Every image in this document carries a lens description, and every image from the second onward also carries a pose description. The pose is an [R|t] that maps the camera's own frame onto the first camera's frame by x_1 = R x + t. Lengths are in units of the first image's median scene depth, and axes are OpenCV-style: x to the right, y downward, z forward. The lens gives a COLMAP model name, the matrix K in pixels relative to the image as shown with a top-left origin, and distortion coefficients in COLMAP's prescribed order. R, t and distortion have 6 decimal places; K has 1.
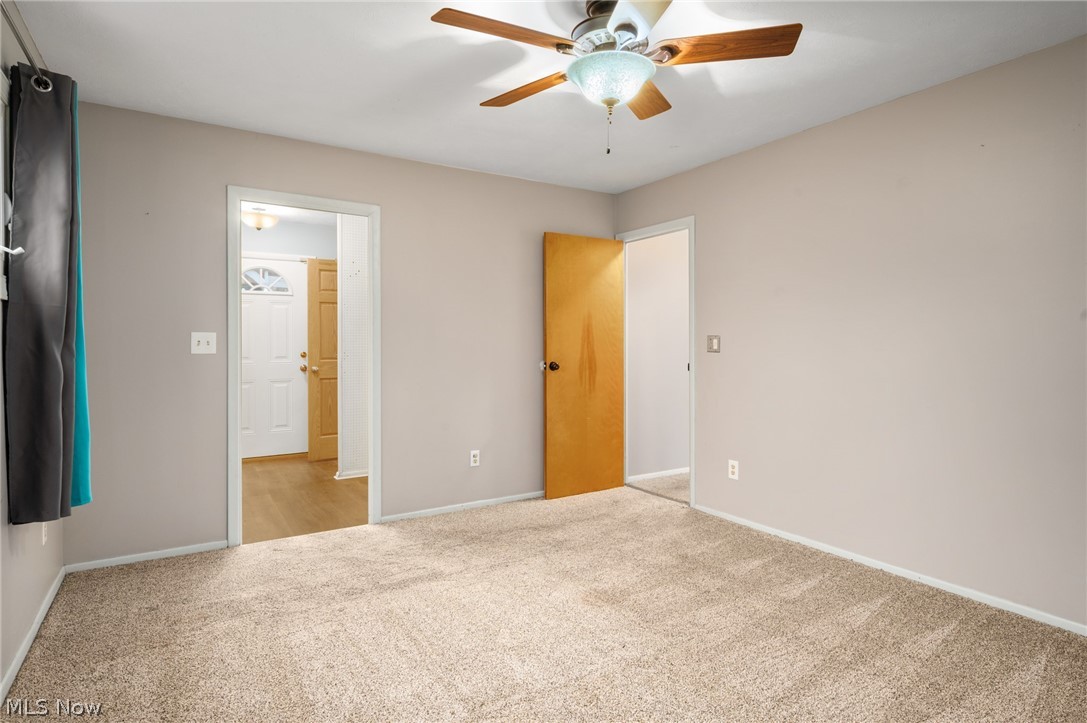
lens RADIAL K [[584.4, 0, 546.2], [0, 584.4, 353.3], [0, 0, 1]] dist [-0.002279, 0.002626]
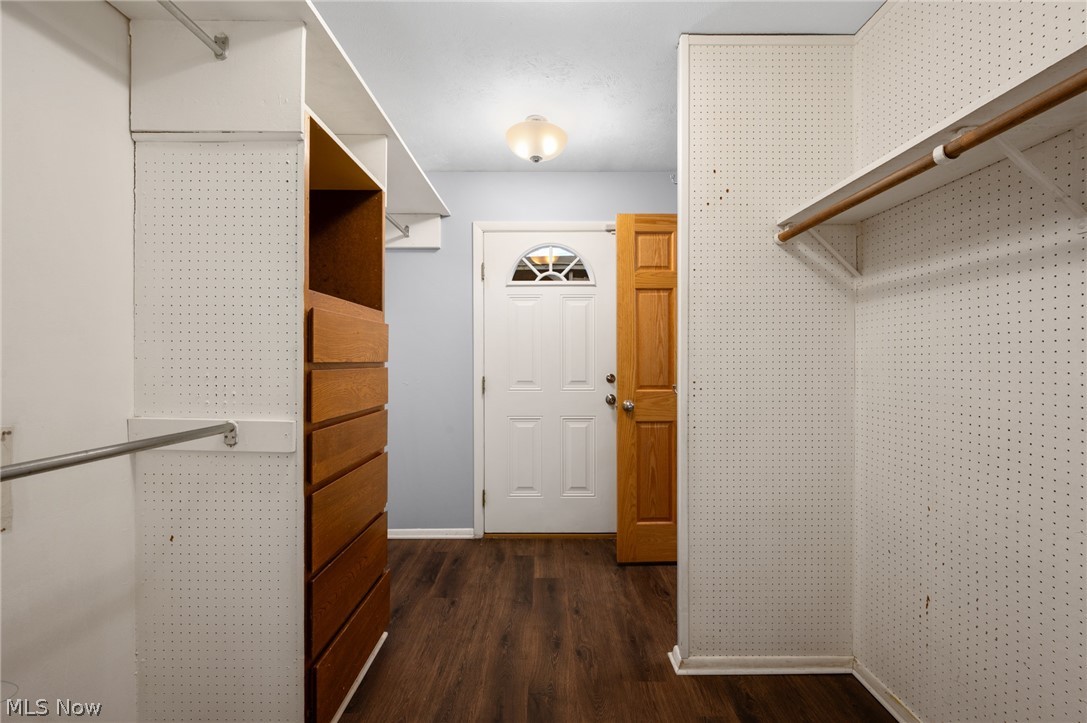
lens RADIAL K [[447.2, 0, 546.1], [0, 447.2, 358.9], [0, 0, 1]] dist [-0.000370, 0.000004]
pose [[0.852385, -0.000370, -0.522914, -0.231102], [-0.003542, 0.999973, -0.006481, -0.015449], [0.522902, 0.007376, 0.852361, 0.573581]]
